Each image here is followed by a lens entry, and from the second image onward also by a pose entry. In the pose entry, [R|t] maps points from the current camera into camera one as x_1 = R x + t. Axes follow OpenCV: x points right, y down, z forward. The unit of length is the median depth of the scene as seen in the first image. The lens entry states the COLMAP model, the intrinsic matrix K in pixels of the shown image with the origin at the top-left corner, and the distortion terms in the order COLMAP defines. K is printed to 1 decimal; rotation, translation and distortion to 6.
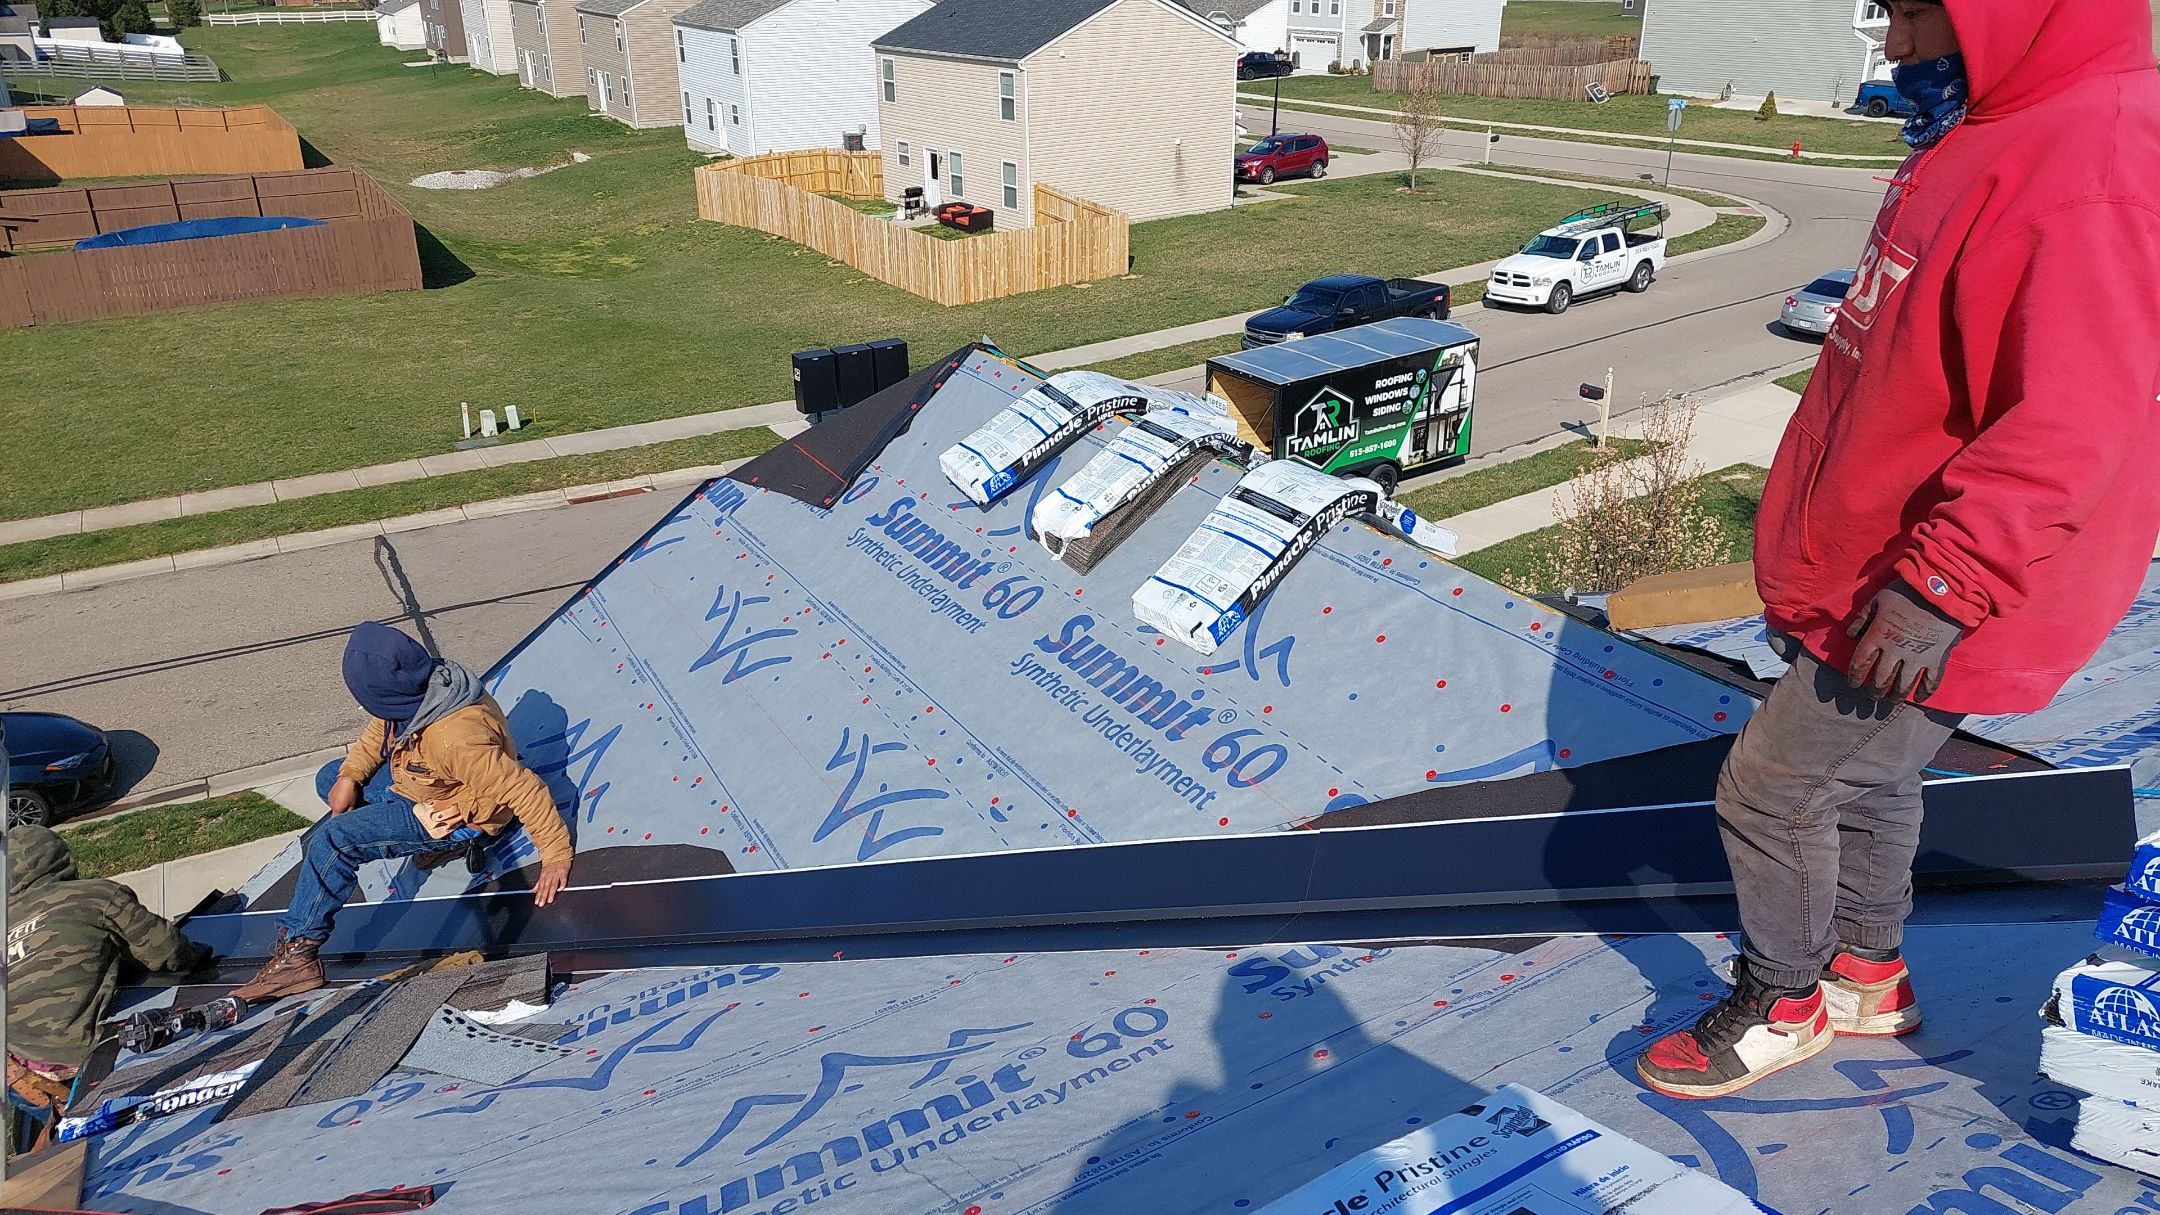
lens RADIAL K [[1529.9, 0, 1121.3], [0, 1529.9, 586.7], [0, 0, 1]] dist [0.077186, -0.088648]
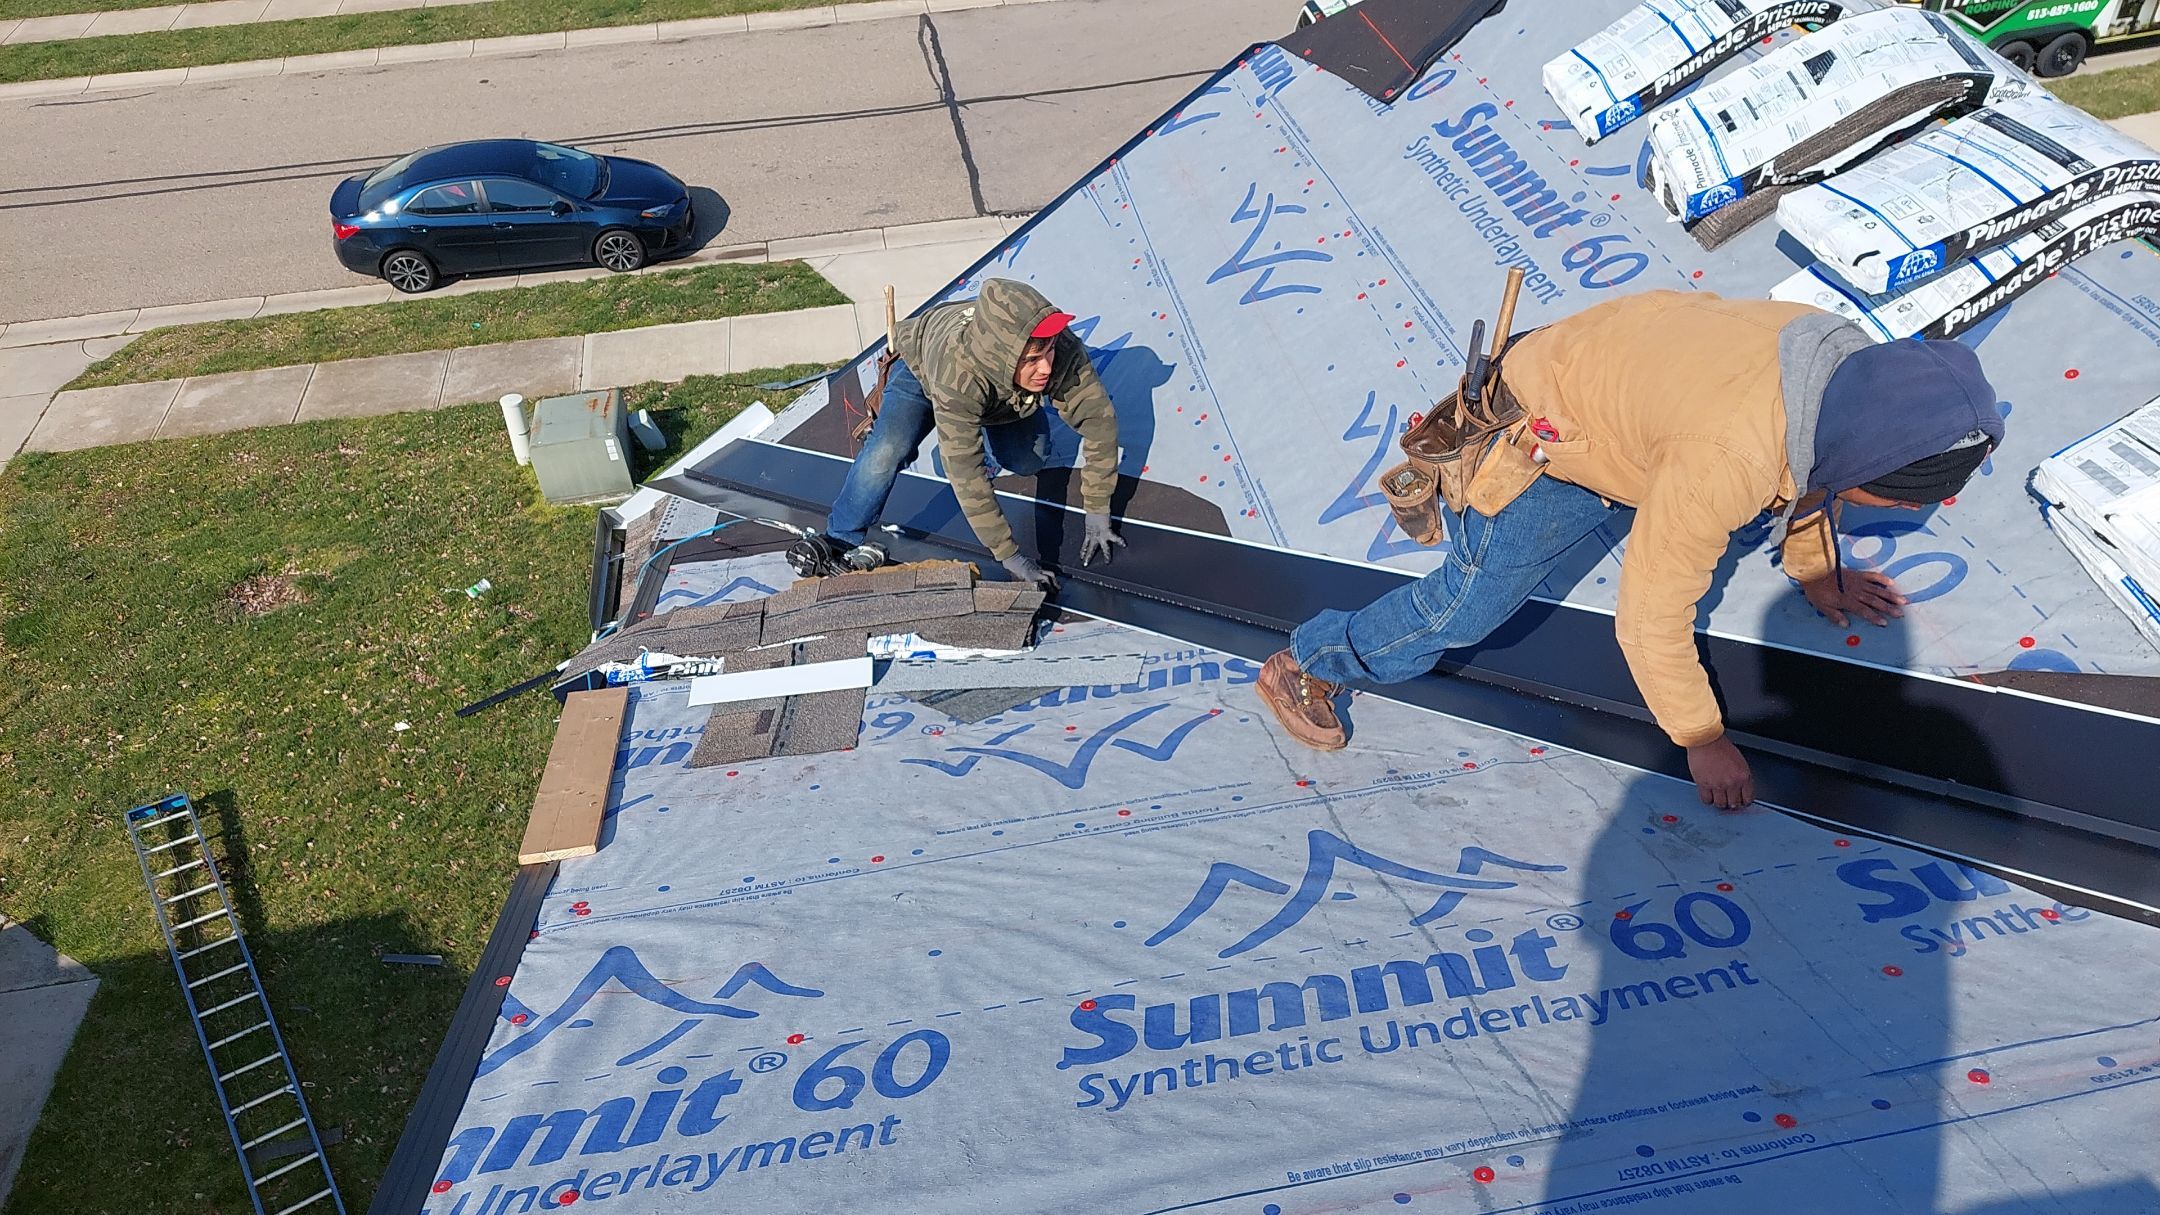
lens RADIAL K [[1529.9, 0, 1084.6], [0, 1529.9, 594.2], [0, 0, 1]] dist [0.077186, -0.088648]
pose [[0.935143, 0.203253, -0.290165, -0.044092], [-0.105551, 0.941701, 0.319466, -0.047275], [0.338181, -0.268119, 0.902078, 0.099763]]
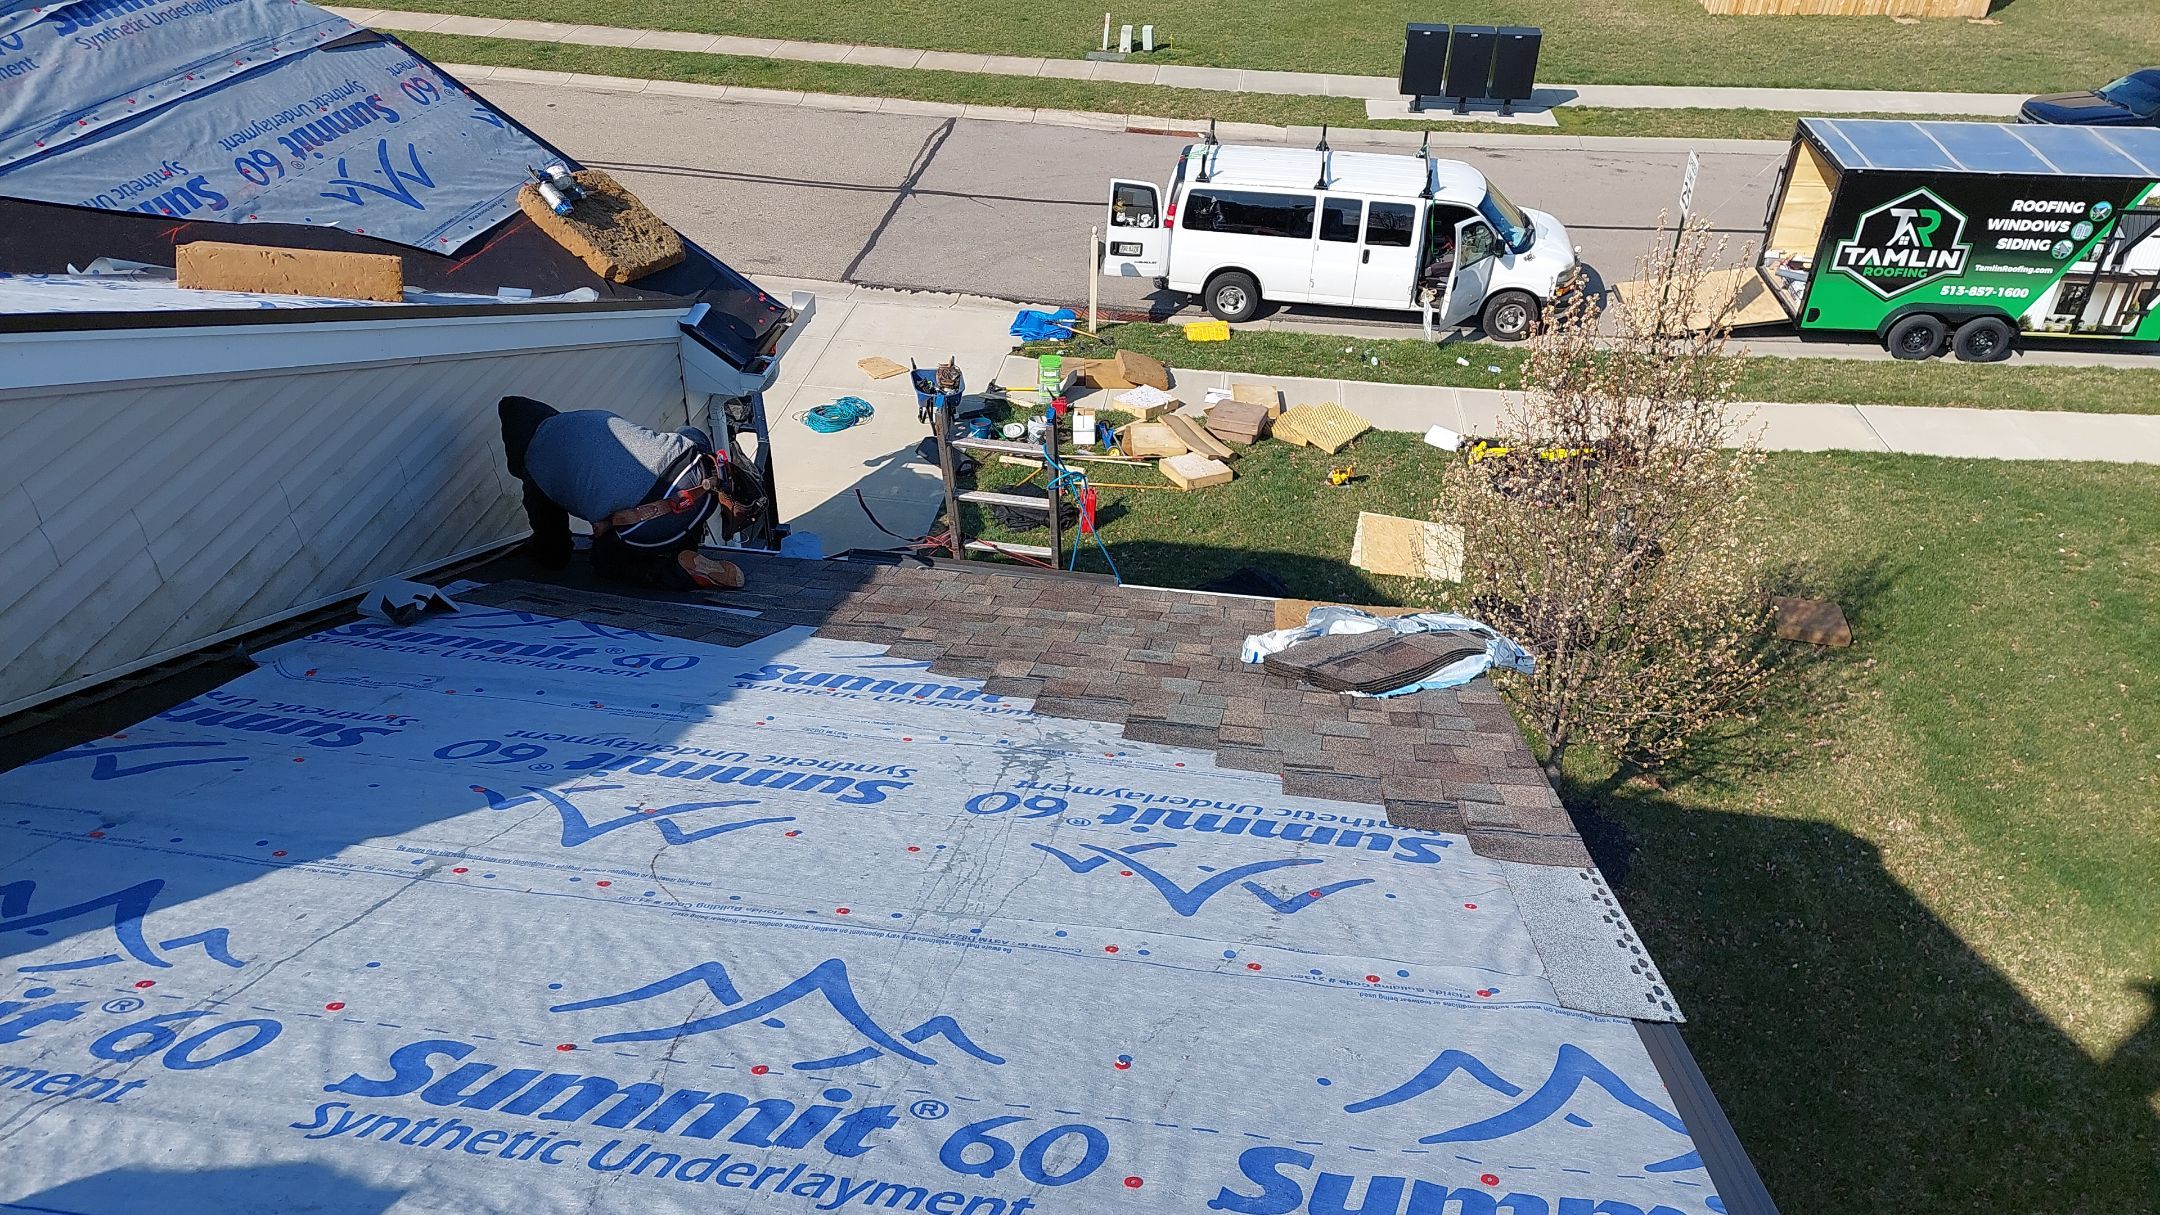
lens RADIAL K [[1529.9, 0, 1070.3], [0, 1529.9, 631.7], [0, 0, 1]] dist [0.077186, -0.088648]
pose [[0.773792, 0.389042, -0.499893, 1.228673], [-0.274298, 0.917137, 0.289172, -0.172270], [0.570970, -0.086640, 0.816386, 0.611141]]
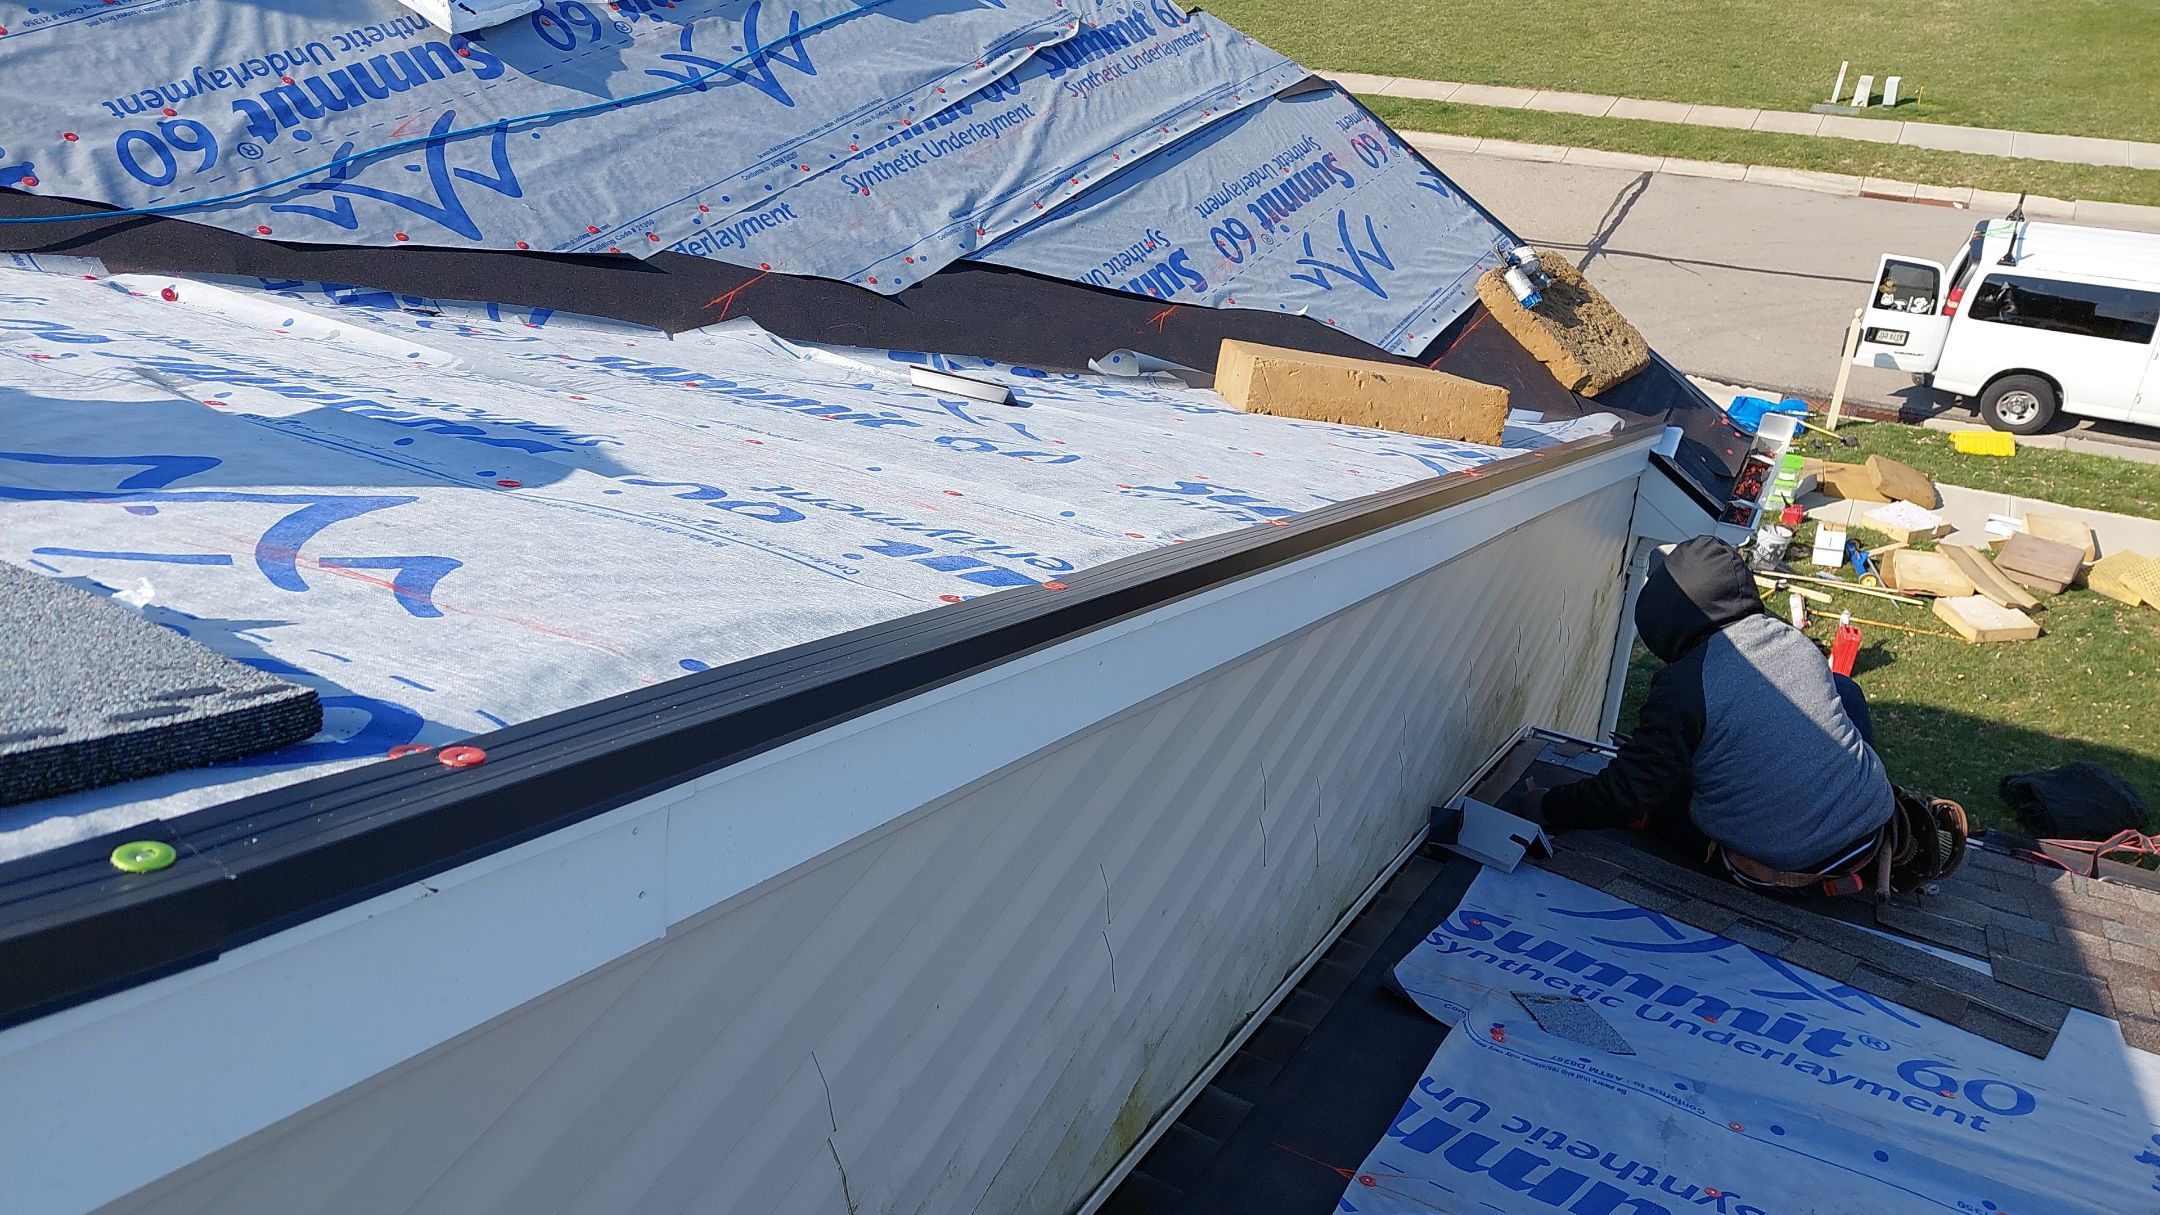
lens RADIAL K [[1529.9, 0, 1058.6], [0, 1529.9, 630.3], [0, 0, 1]] dist [0.077186, -0.088648]
pose [[0.501241, 0.473689, -0.724138, 0.855650], [-0.303665, 0.879925, 0.365402, -0.101946], [0.810275, 0.036741, 0.584898, 0.596294]]
